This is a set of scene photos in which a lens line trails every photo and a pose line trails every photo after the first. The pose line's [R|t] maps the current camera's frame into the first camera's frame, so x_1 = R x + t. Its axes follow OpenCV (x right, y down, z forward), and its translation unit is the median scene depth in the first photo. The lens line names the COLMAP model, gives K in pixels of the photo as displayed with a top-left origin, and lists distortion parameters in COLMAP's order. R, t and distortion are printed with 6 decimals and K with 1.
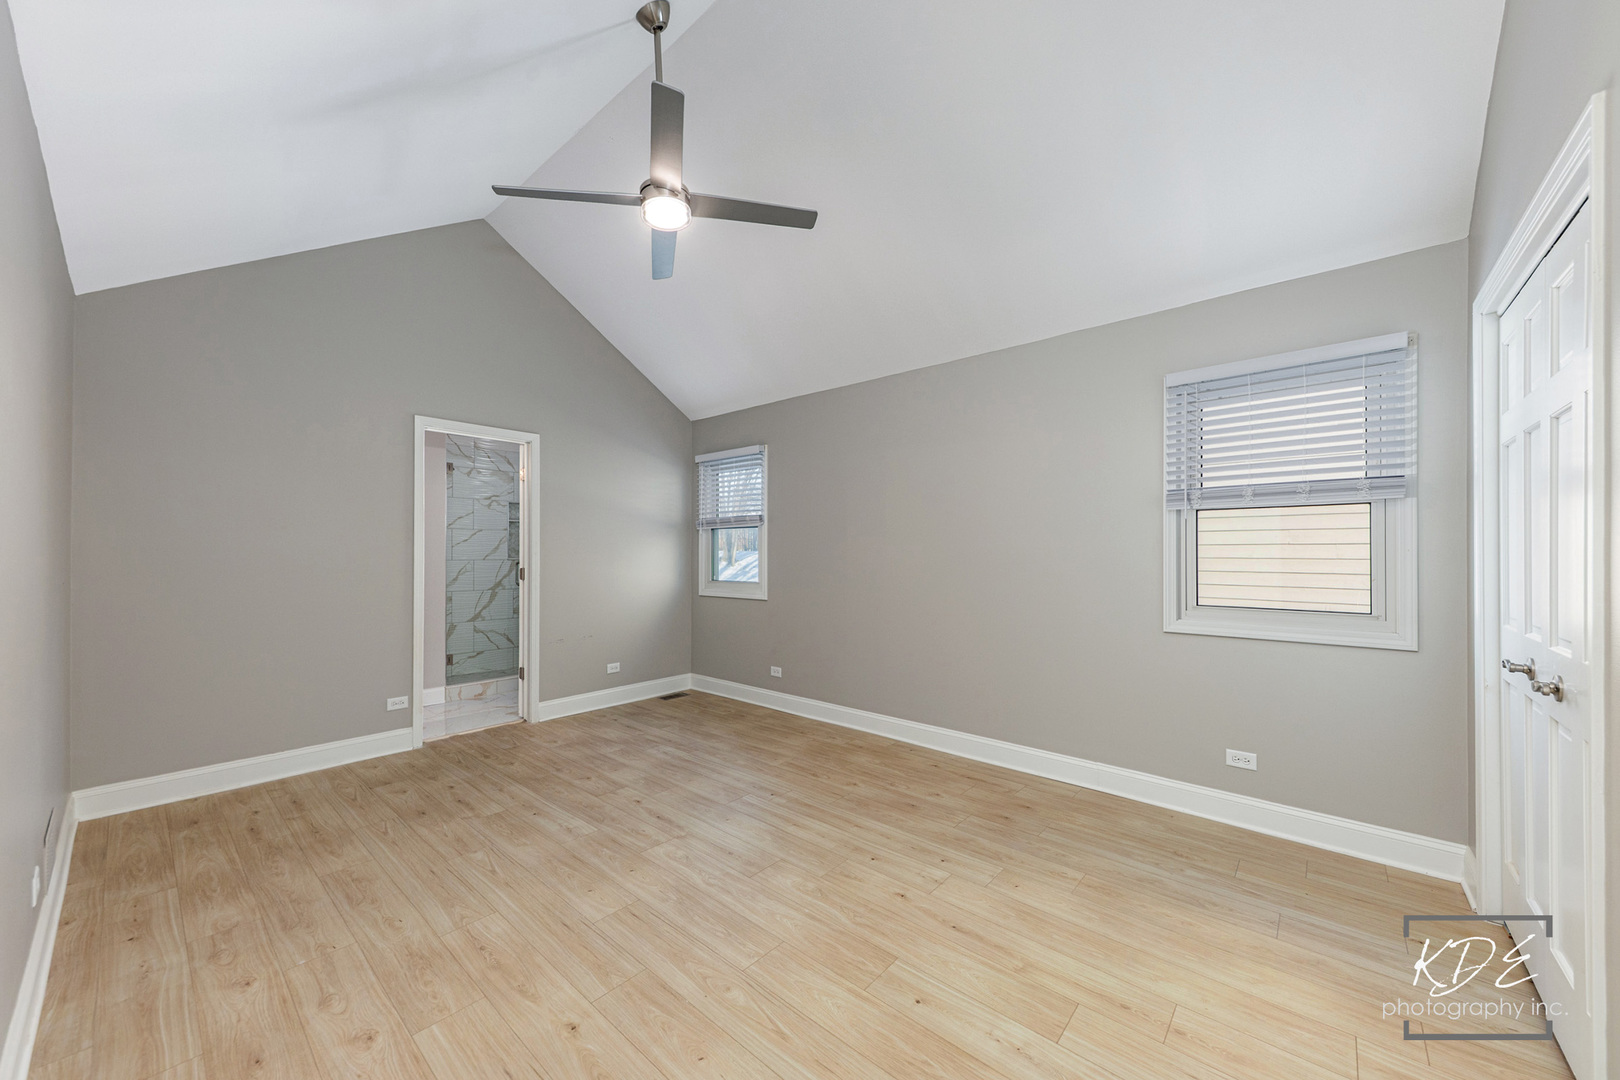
lens RADIAL K [[578.5, 0, 810.0], [0, 578.5, 540.0], [0, 0, 1]] dist [-0.000778, -0.000303]
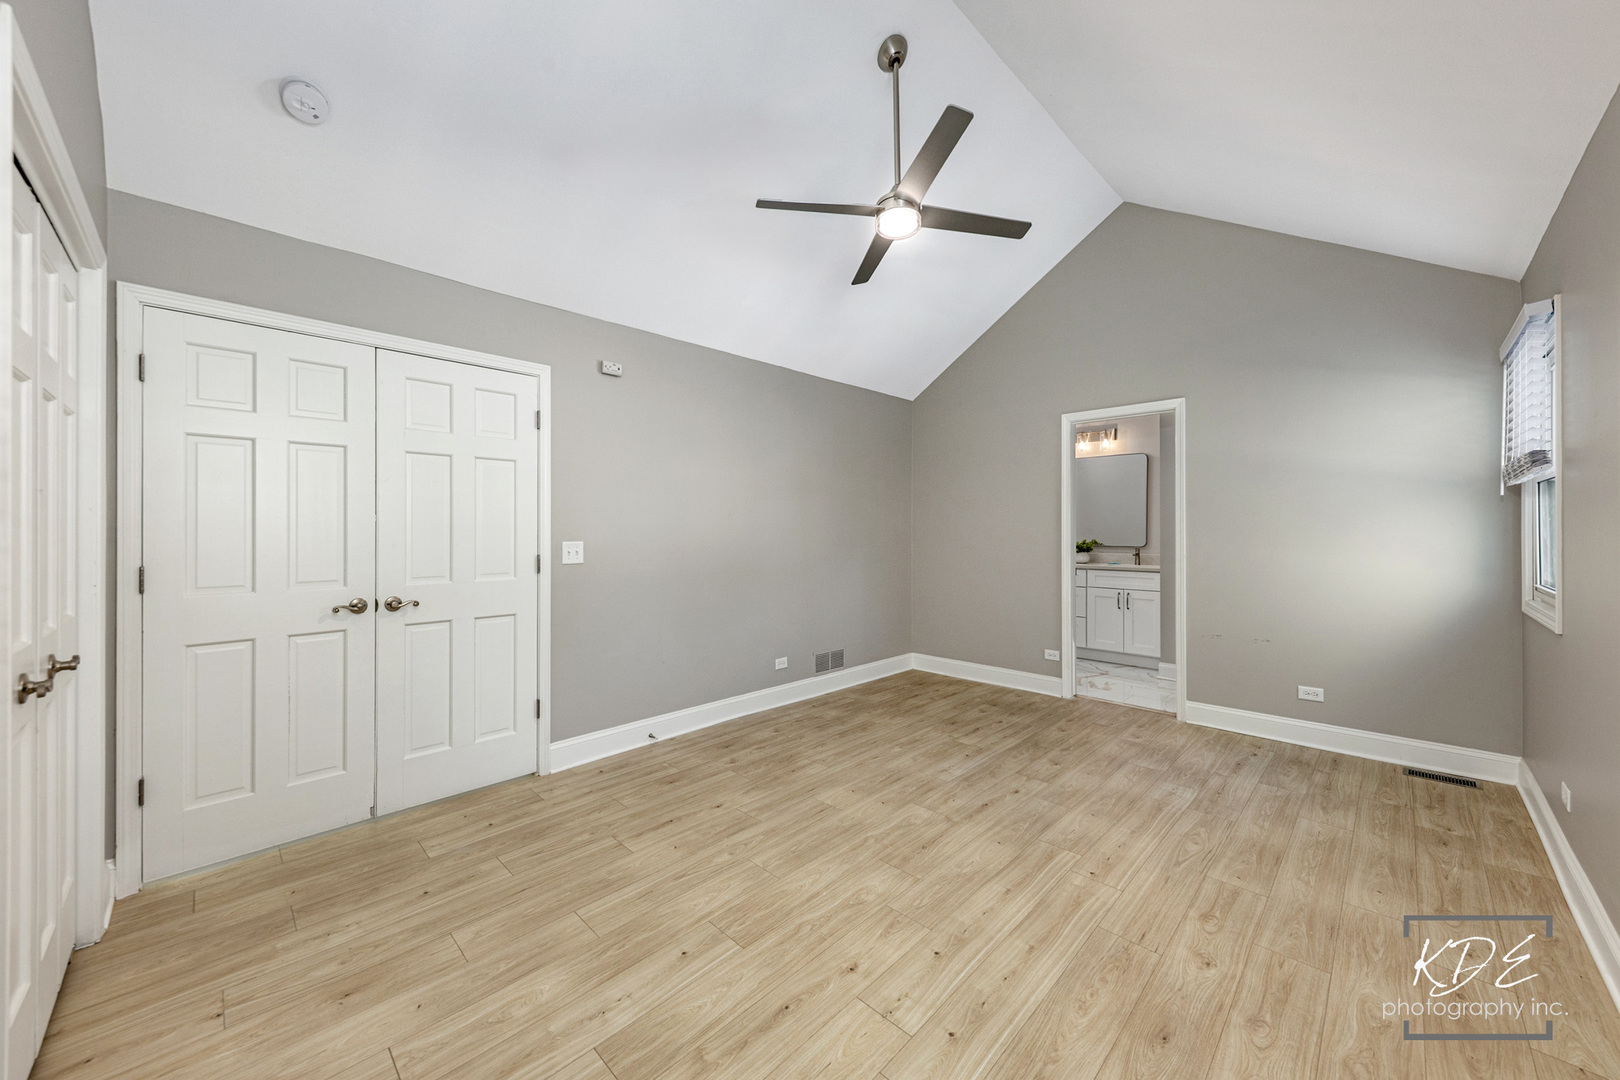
lens RADIAL K [[578.5, 0, 810.0], [0, 578.5, 540.0], [0, 0, 1]] dist [-0.000778, -0.000303]
pose [[-0.038853, 0.022370, -0.998995, 0.687154], [0.020725, 0.999552, 0.021576, 0.002527], [0.999030, -0.019865, -0.039299, 0.714419]]
